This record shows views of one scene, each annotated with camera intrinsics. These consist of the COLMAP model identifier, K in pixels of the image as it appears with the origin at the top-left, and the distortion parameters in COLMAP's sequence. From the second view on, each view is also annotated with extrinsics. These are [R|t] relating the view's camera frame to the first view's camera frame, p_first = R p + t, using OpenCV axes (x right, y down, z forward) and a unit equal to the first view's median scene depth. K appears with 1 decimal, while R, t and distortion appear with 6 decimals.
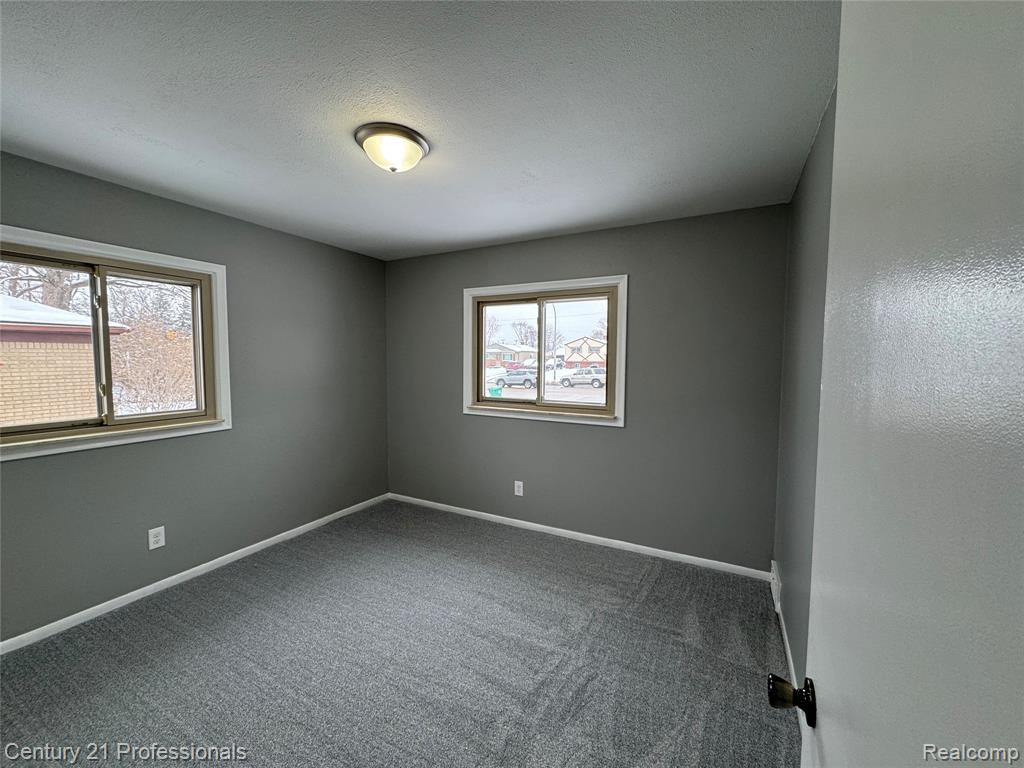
lens RADIAL K [[426.3, 0, 507.1], [0, 426.3, 380.8], [0, 0, 1]] dist [-0.001830, 0.000280]
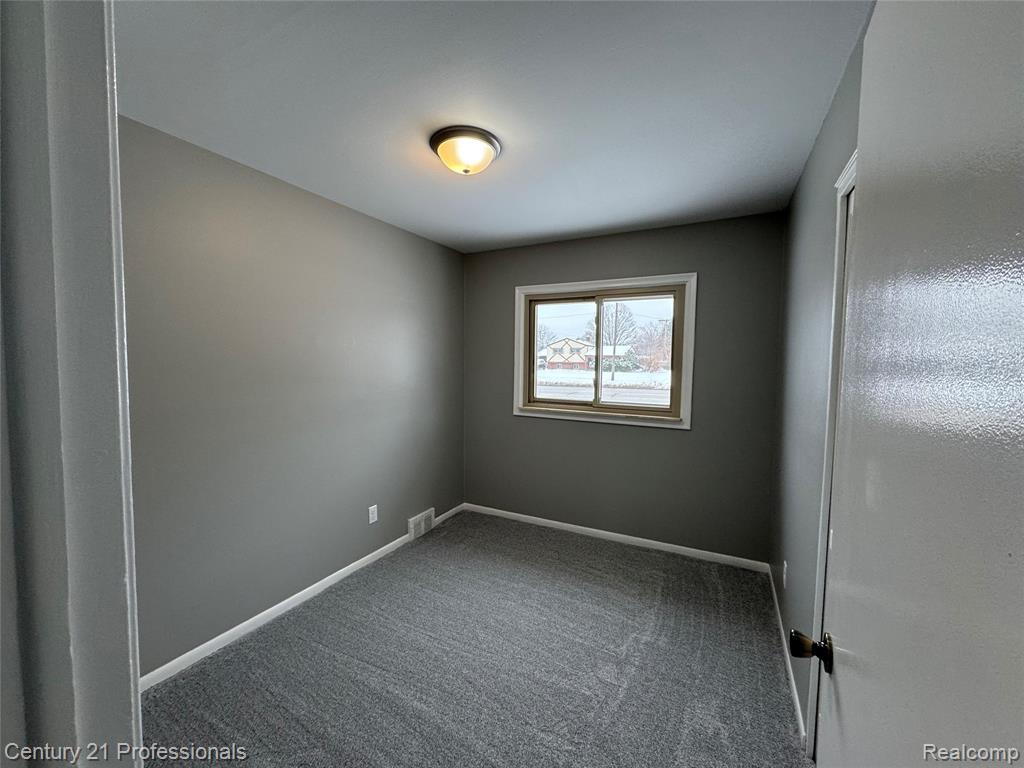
lens RADIAL K [[407.2, 0, 513.7], [0, 407.2, 376.3], [0, 0, 1]] dist [-0.002642, 0.000167]
pose [[0.999487, 0.001843, 0.031984, -0.133223], [-0.001589, 0.999967, -0.007960, -0.004231], [-0.031998, 0.007905, 0.999457, 0.072707]]
